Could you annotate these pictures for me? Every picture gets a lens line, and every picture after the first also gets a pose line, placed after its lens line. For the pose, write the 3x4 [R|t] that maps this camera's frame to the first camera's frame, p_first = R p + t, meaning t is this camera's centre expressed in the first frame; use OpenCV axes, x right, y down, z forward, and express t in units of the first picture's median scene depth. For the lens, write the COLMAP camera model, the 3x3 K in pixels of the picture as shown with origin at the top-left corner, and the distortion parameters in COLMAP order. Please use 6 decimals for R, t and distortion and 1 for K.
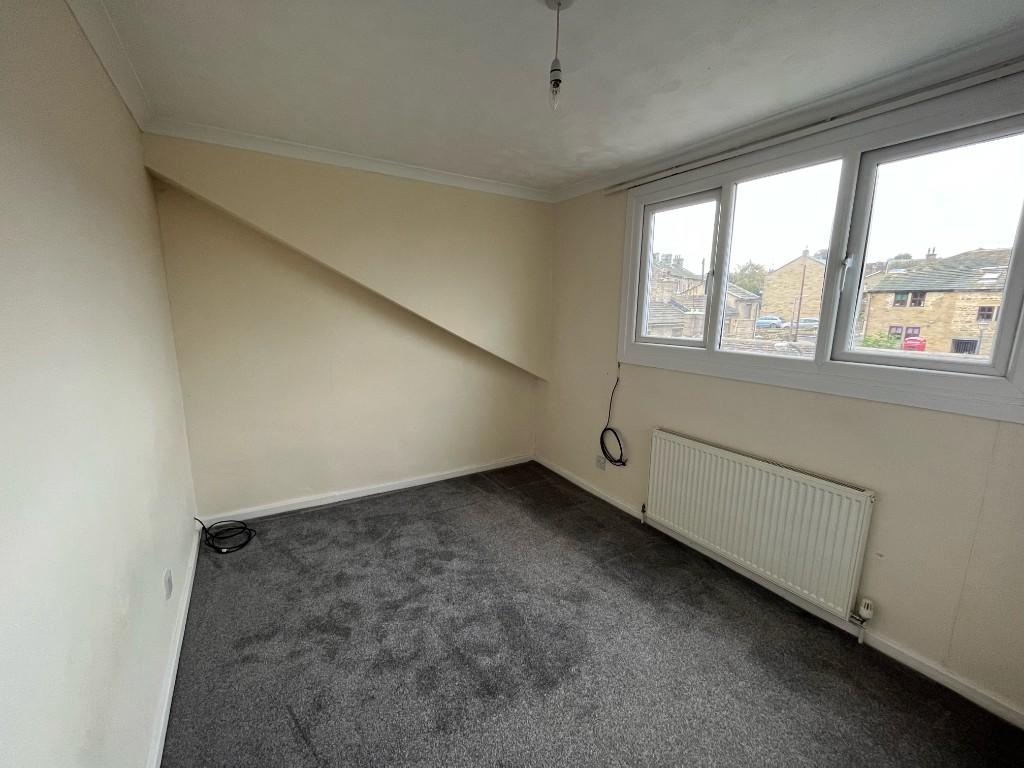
lens RADIAL K [[418.2, 0, 512.0], [0, 418.2, 384.0], [0, 0, 1]] dist [0.000412, 0.000036]
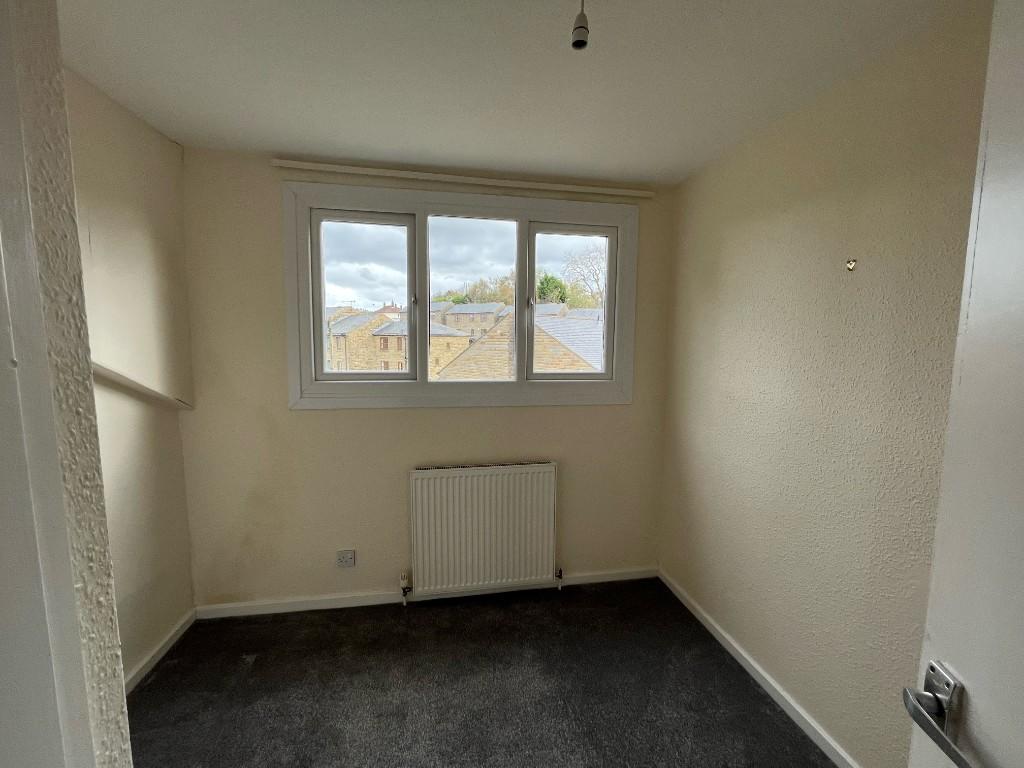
lens RADIAL K [[418.3, 0, 516.2], [0, 418.3, 373.4], [0, 0, 1]] dist [-0.000767, -0.000089]
pose [[0.416149, -0.085759, 0.905243, -0.308385], [0.156289, 0.987473, 0.021702, -0.088216], [-0.895764, 0.132448, 0.424339, 0.411339]]
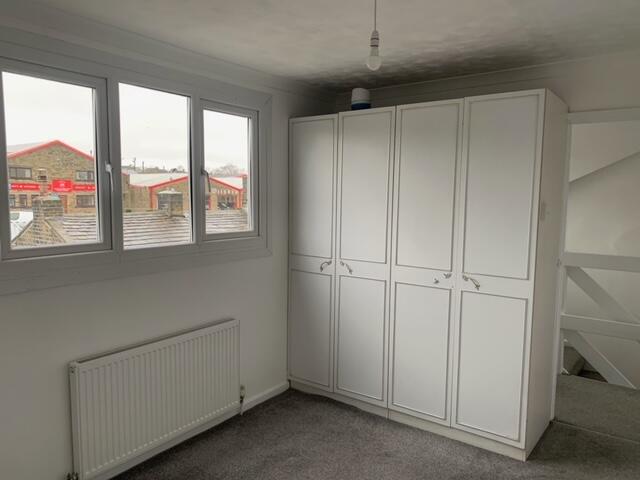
lens RADIAL K [[487.0, 0, 342.8], [0, 487.0, 248.3], [0, 0, 1]] dist [0.003771, 0.003705]
pose [[-0.389270, -0.112379, 0.914243, -0.743096], [0.157979, 0.969678, 0.186458, -0.216128], [-0.907475, 0.217013, -0.359713, 0.967774]]
